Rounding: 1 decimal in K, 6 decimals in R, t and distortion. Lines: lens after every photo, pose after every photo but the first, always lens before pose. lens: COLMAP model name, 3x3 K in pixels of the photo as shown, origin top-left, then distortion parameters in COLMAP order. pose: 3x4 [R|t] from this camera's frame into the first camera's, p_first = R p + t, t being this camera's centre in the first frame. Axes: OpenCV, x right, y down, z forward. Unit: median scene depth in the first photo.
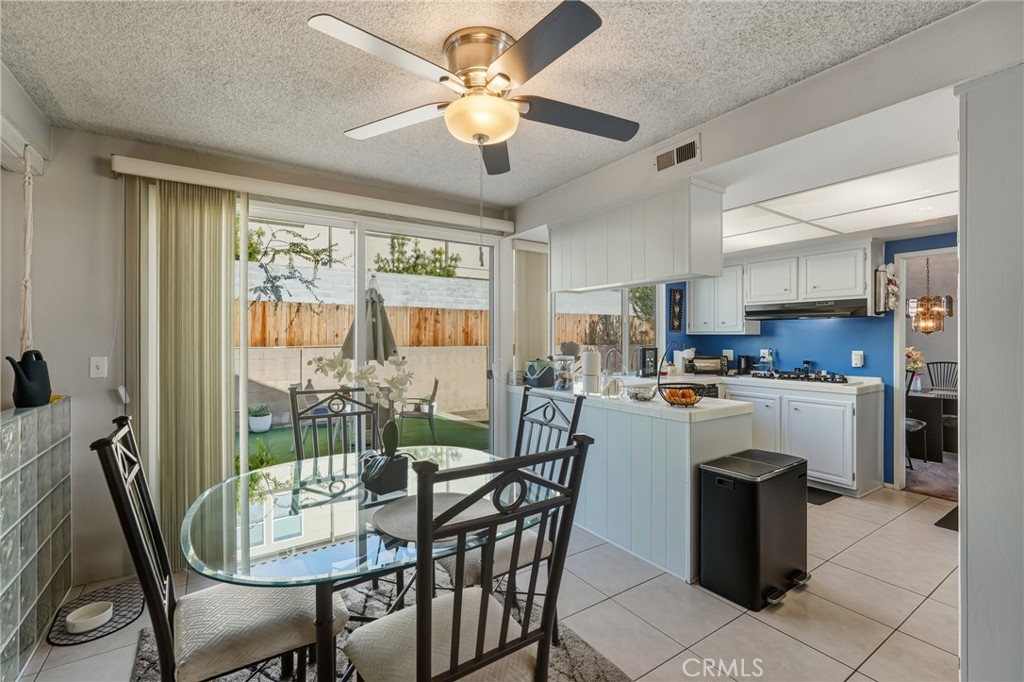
lens RADIAL K [[454.9, 0, 501.3], [0, 454.9, 339.1], [0, 0, 1]] dist [-0.014320, 0.006526]
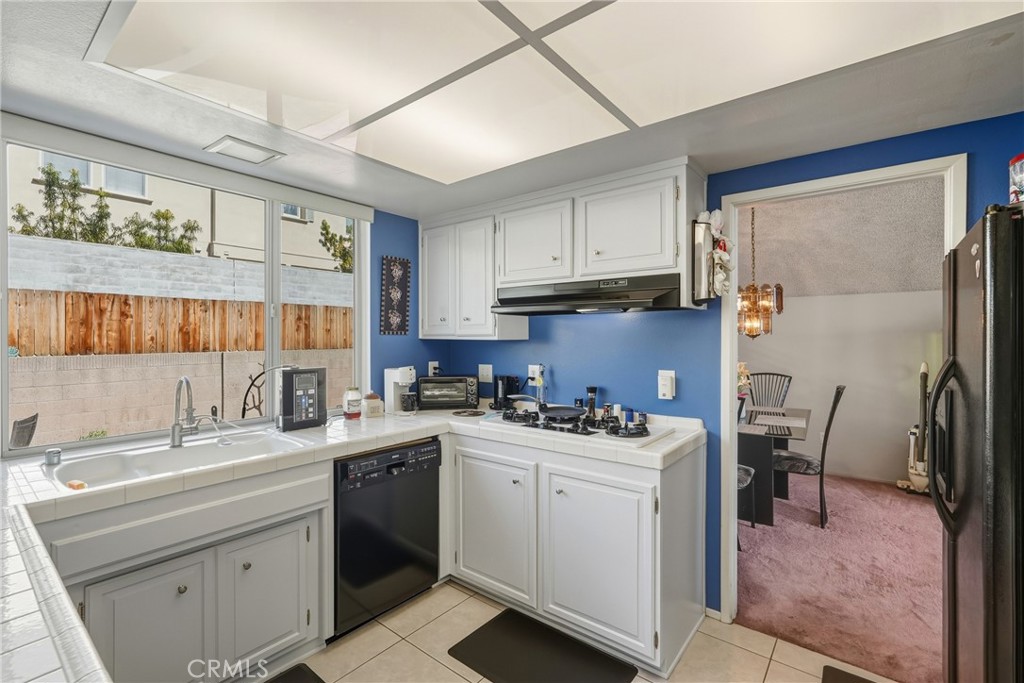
lens RADIAL K [[454.9, 0, 506.1], [0, 454.9, 337.7], [0, 0, 1]] dist [-0.014320, 0.006526]
pose [[0.954139, -0.001373, 0.299361, 0.368792], [0.001396, 0.999999, 0.000135, -0.012557], [-0.299361, 0.000290, 0.954140, 0.448126]]
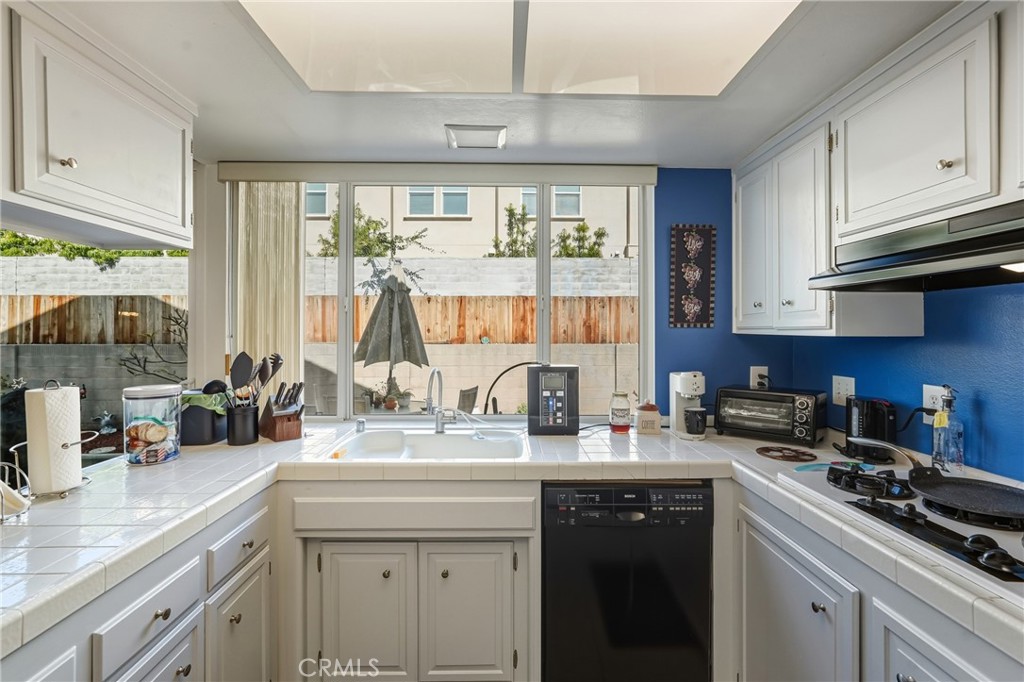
lens RADIAL K [[454.9, 0, 522.2], [0, 454.9, 329.7], [0, 0, 1]] dist [-0.014320, 0.006526]
pose [[0.845267, 0.000959, -0.534343, 0.506241], [-0.002633, 0.999994, -0.002369, -0.013247], [0.534338, 0.003410, 0.845264, 0.593061]]
